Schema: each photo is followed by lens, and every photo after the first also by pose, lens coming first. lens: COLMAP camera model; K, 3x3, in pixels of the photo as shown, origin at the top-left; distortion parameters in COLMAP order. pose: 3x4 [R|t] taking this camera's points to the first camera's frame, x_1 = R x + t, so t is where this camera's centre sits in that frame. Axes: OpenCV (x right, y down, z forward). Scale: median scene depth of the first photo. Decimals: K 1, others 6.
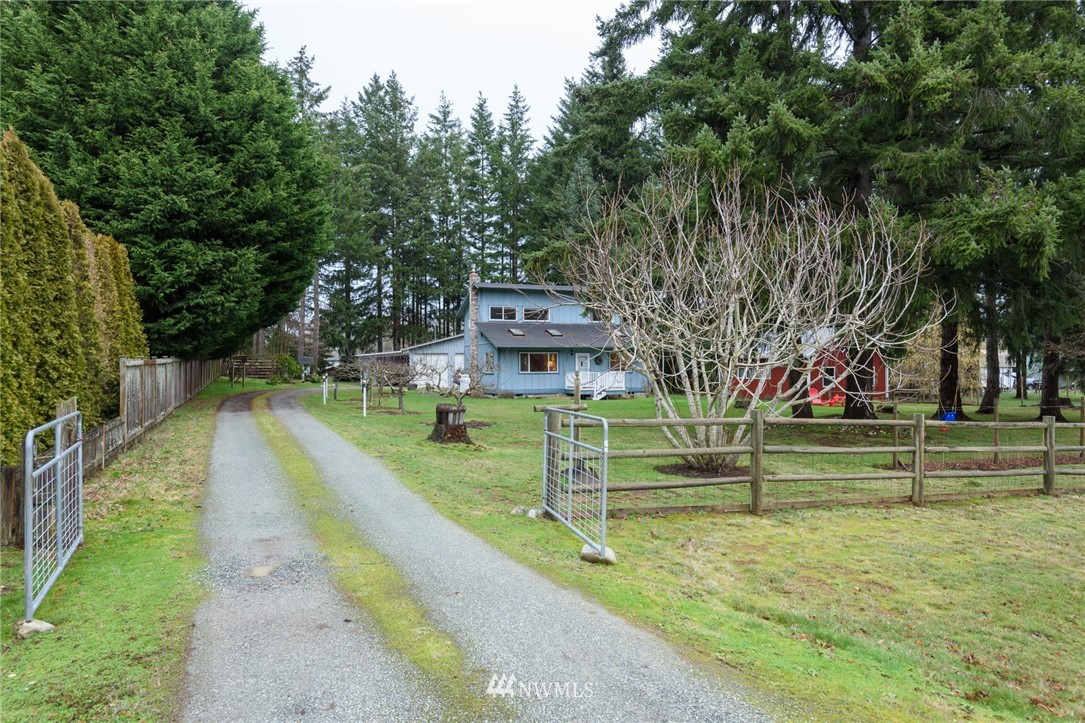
lens RADIAL K [[747.9, 0, 541.9], [0, 747.9, 360.4], [0, 0, 1]] dist [0.003770, 0.000500]
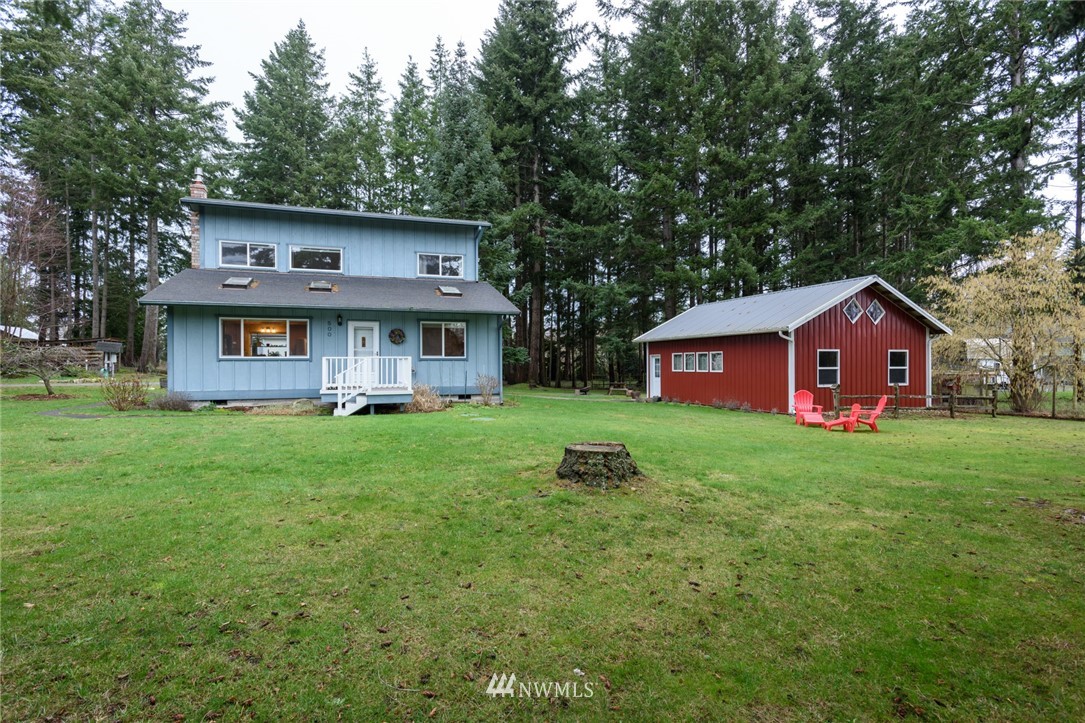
lens RADIAL K [[594.5, 0, 542.6], [0, 594.5, 362.0], [0, 0, 1]] dist [-0.002191, -0.000372]
pose [[0.999981, 0.002324, 0.005687, 0.168492], [-0.002490, 0.999563, 0.029449, 0.005814], [-0.005616, -0.029463, 0.999550, 0.515857]]
